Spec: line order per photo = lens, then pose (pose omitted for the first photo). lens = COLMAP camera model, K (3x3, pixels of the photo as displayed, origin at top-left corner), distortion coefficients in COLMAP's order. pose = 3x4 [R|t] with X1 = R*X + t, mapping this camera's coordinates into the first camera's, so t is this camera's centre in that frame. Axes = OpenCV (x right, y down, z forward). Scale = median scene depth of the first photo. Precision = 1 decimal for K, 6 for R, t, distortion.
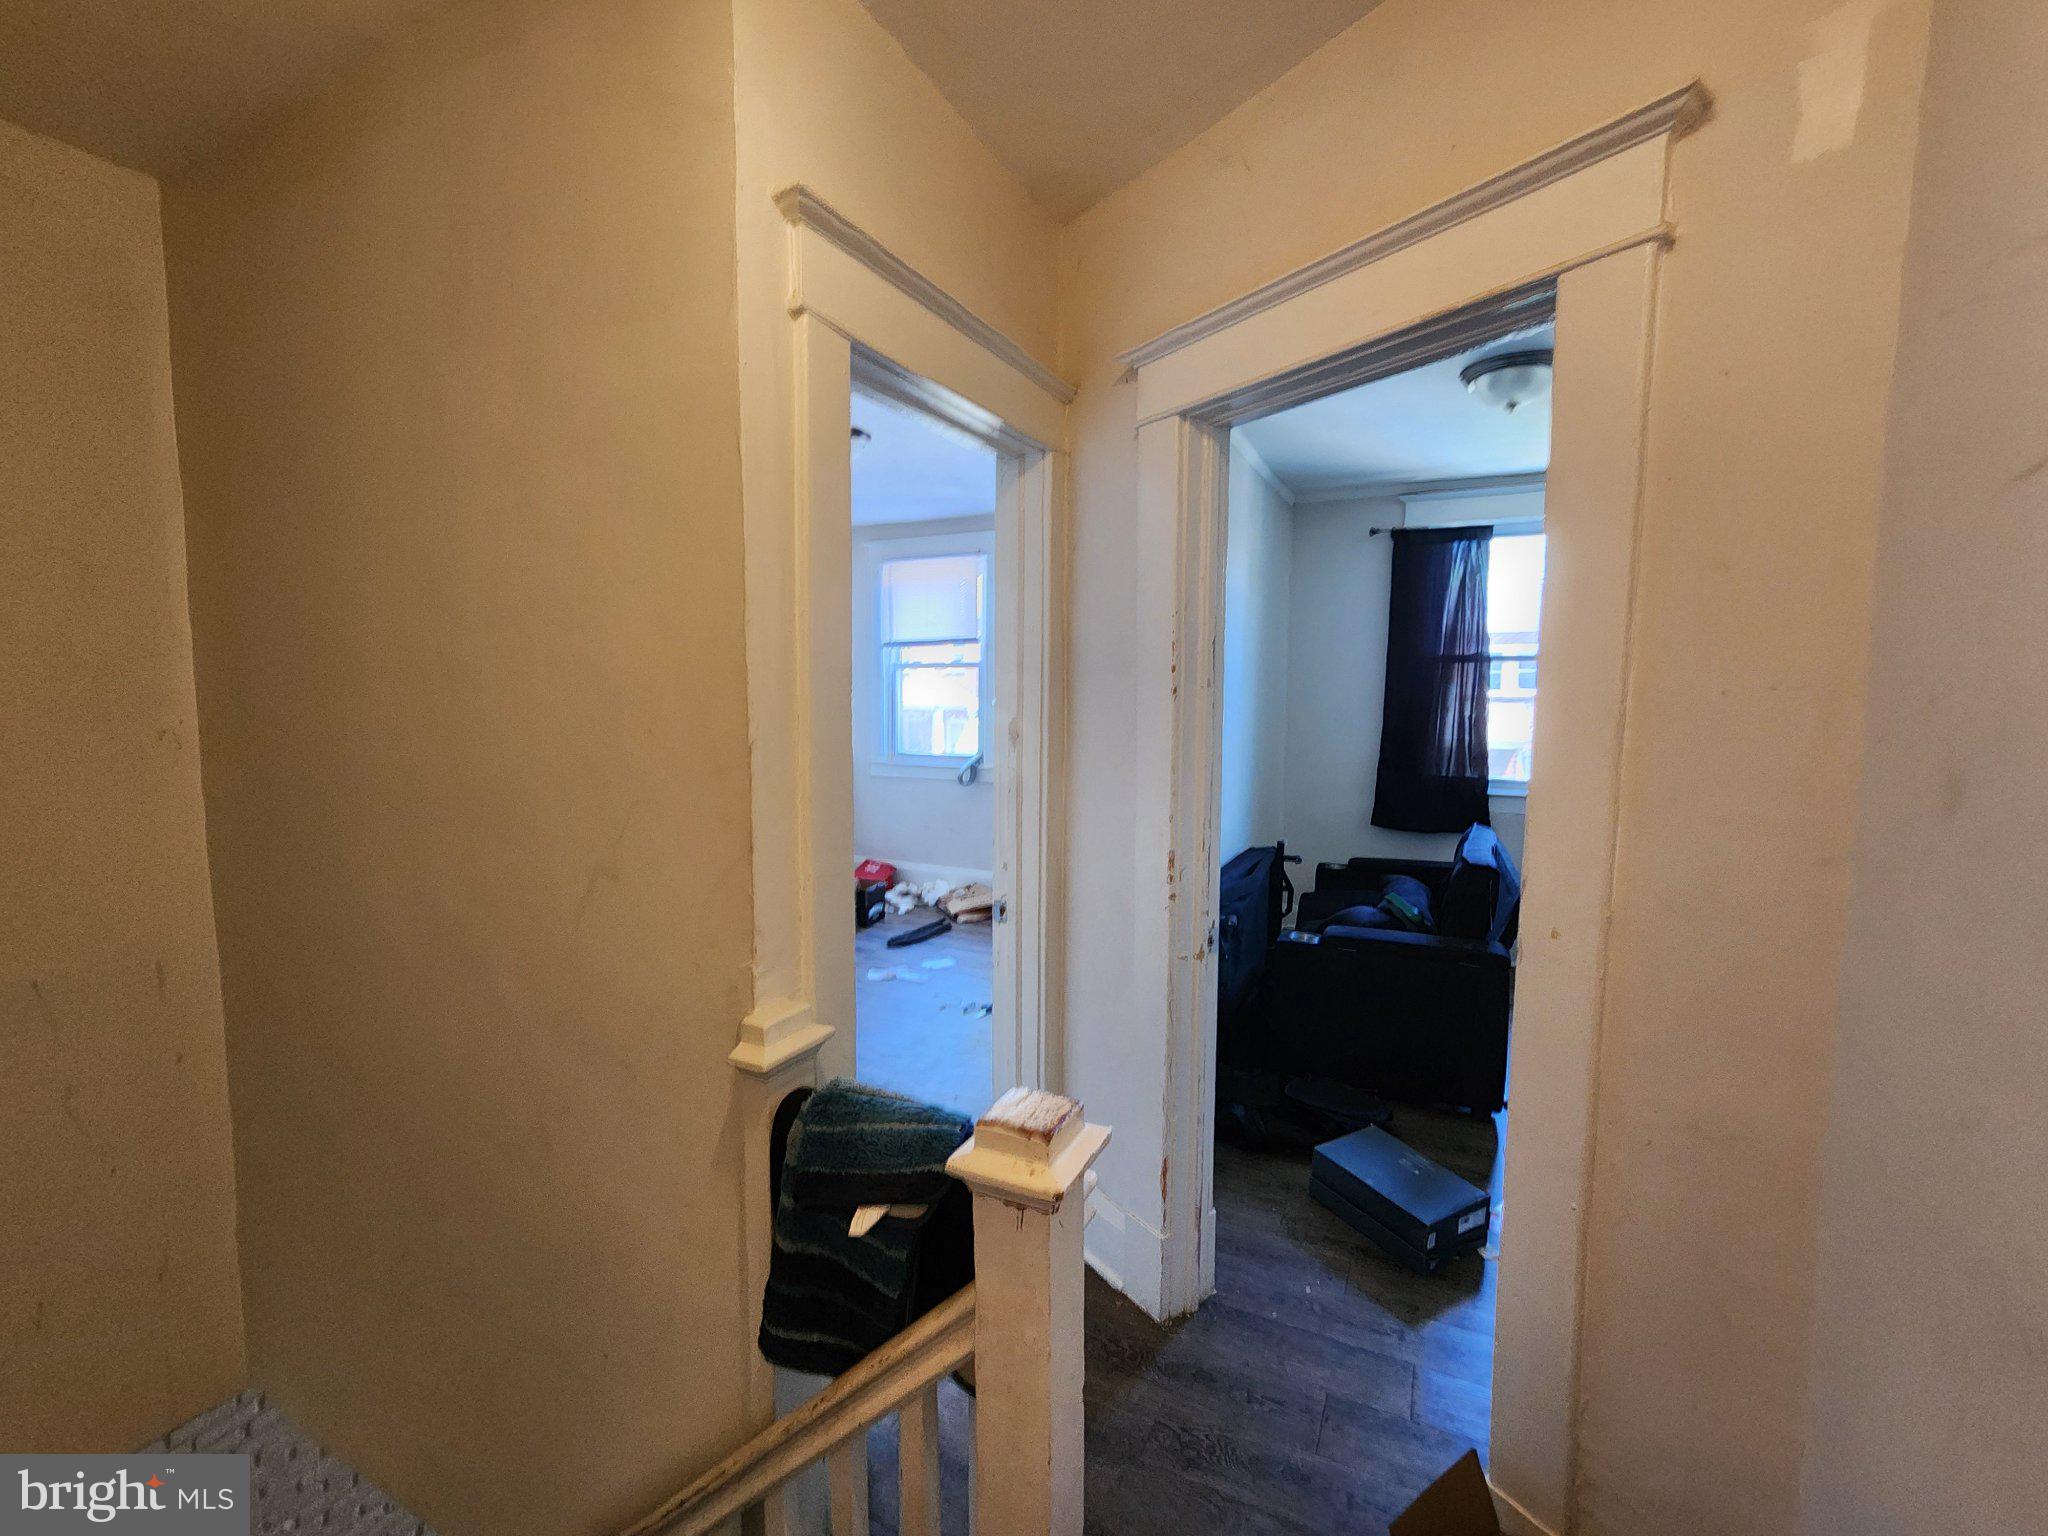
lens RADIAL K [[844.4, 0, 1045.6], [0, 844.4, 769.4], [0, 0, 1]] dist [0.000407, 0.003255]
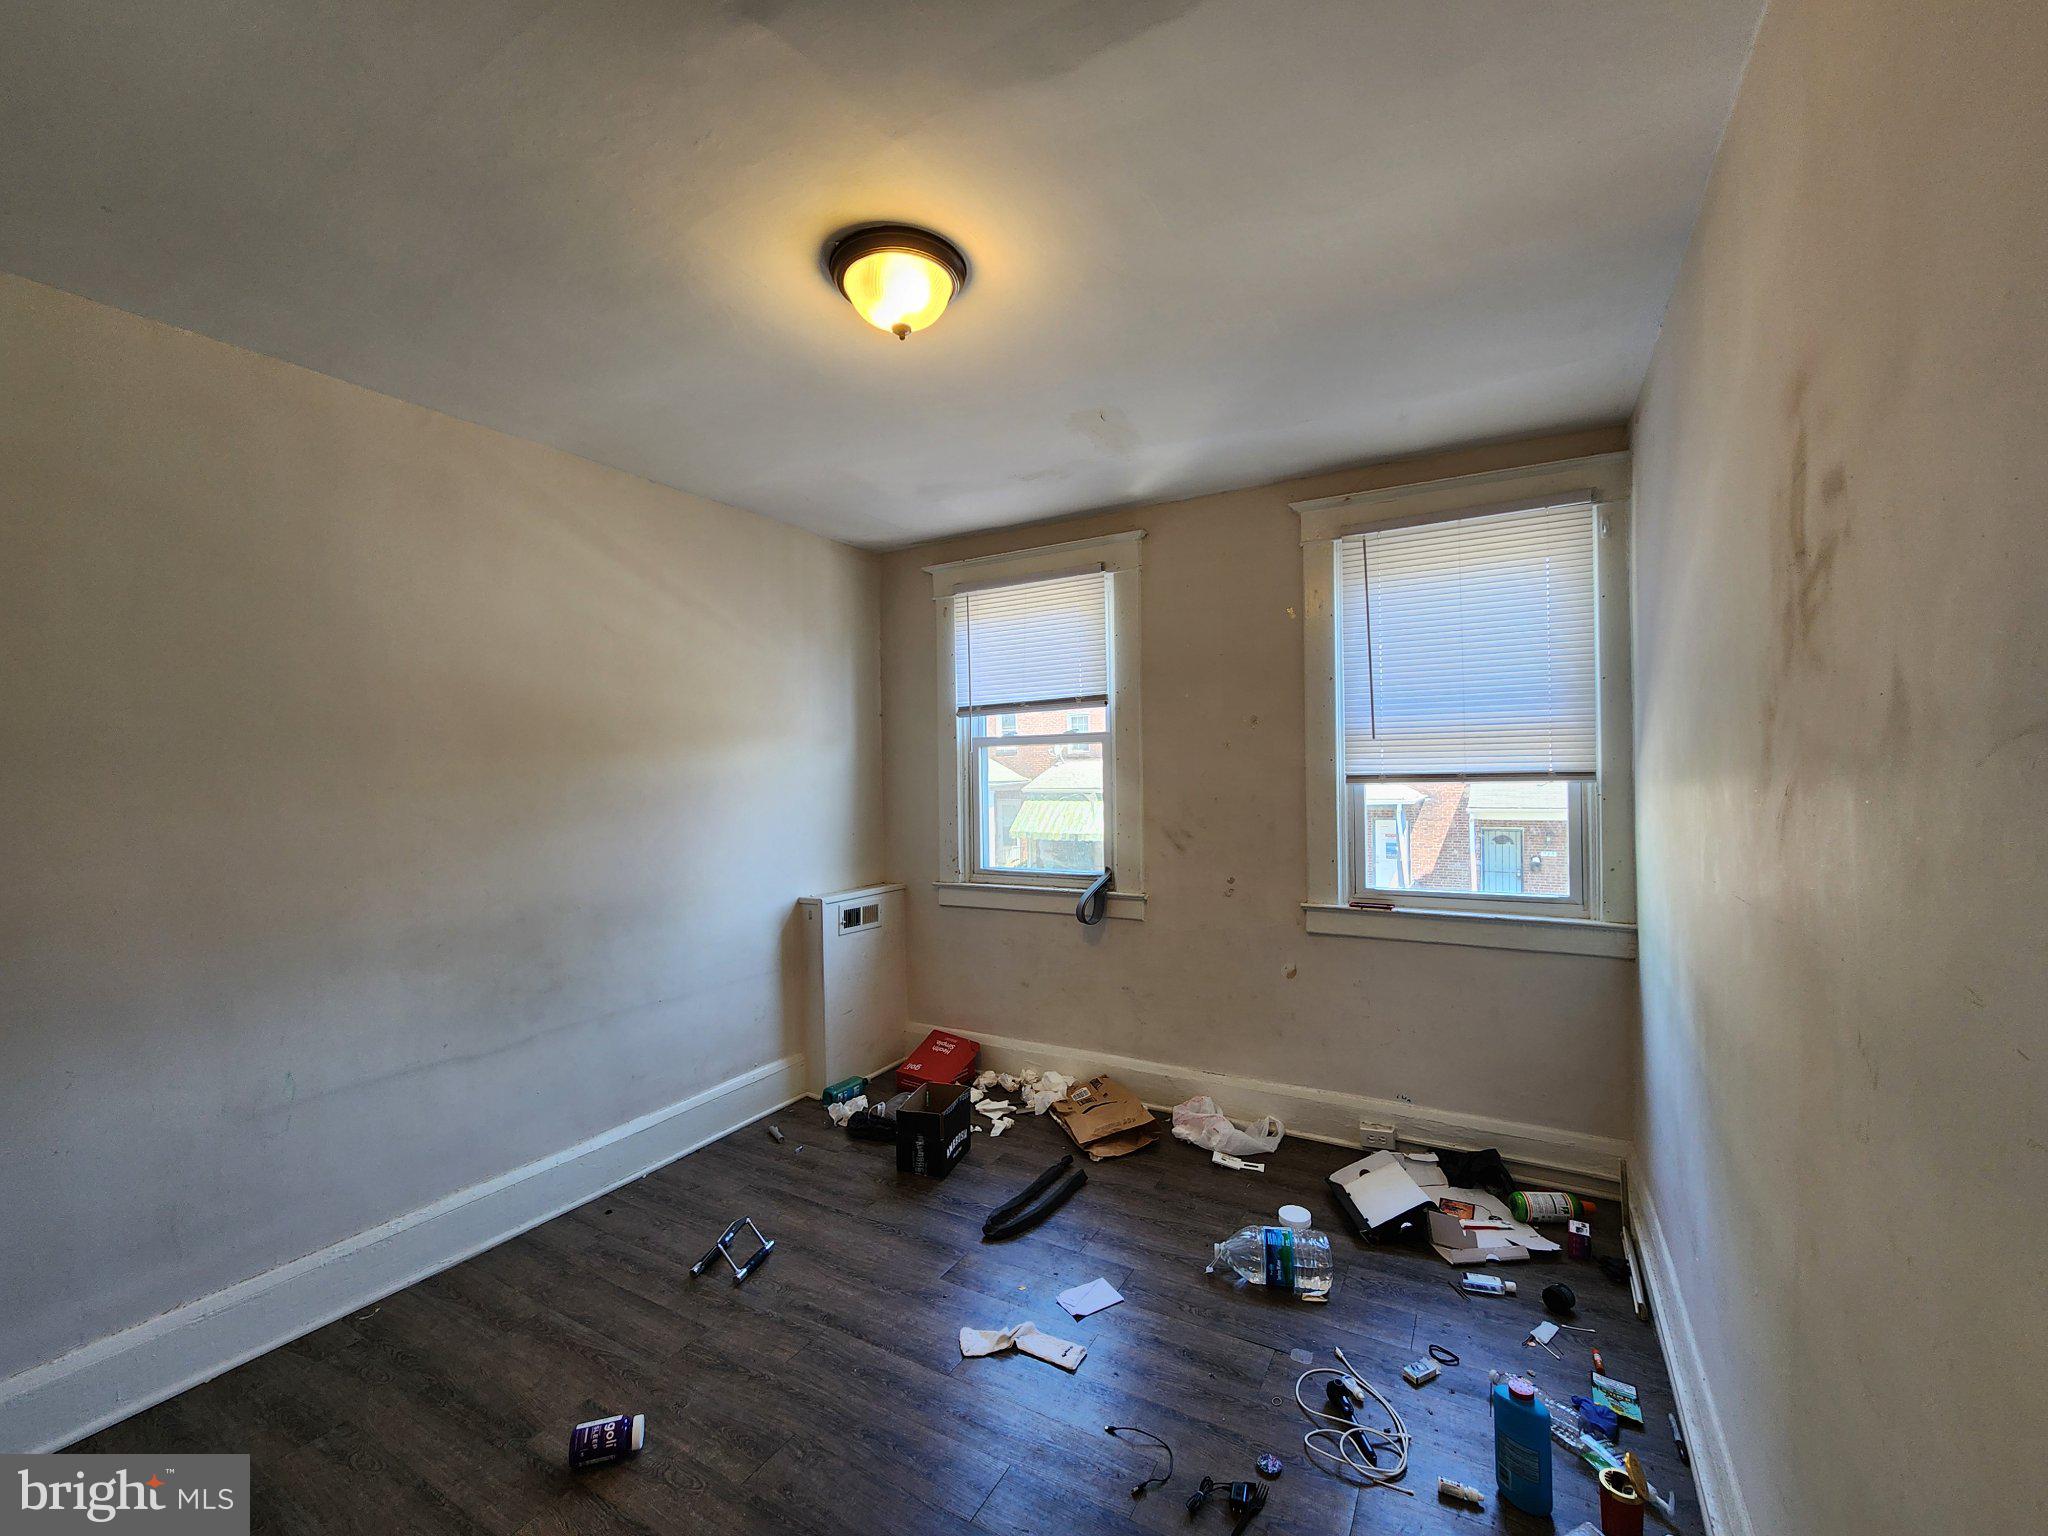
lens RADIAL K [[844.4, 0, 1032.2], [0, 844.4, 763.5], [0, 0, 1]] dist [0.000407, 0.003255]
pose [[0.997776, -0.023250, -0.062470, -0.094498], [0.017406, 0.995560, -0.092508, -0.043686], [0.064344, 0.091215, 0.993750, 0.343134]]
